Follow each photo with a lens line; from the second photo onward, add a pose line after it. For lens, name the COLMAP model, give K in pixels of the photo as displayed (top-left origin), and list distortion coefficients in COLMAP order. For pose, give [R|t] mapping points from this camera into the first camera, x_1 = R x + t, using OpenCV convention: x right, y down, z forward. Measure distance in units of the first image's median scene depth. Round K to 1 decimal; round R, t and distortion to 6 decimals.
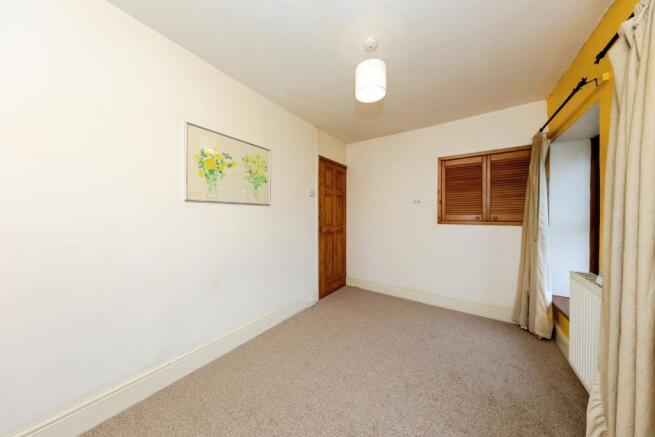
lens RADIAL K [[204.7, 0, 328.0], [0, 204.7, 215.8], [0, 0, 1]] dist [-0.000006, -0.000011]
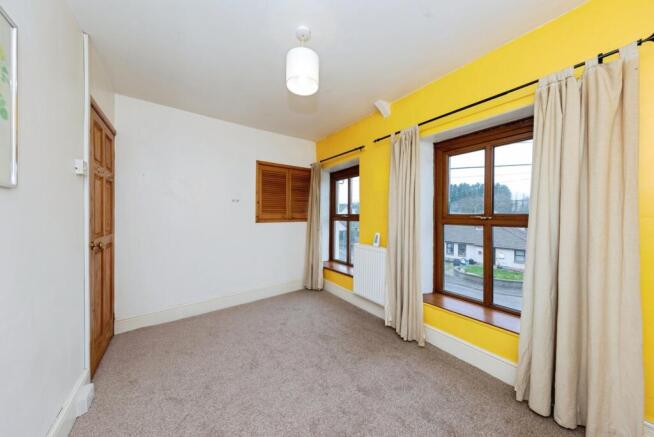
lens RADIAL K [[205.9, 0, 325.6], [0, 205.9, 214.1], [0, 0, 1]] dist [0.000481, 0.000000]
pose [[0.318169, -0.002293, 0.948031, -0.407180], [0.003315, 0.999994, 0.001306, -0.006643], [-0.948028, 0.002727, 0.318175, 0.361676]]
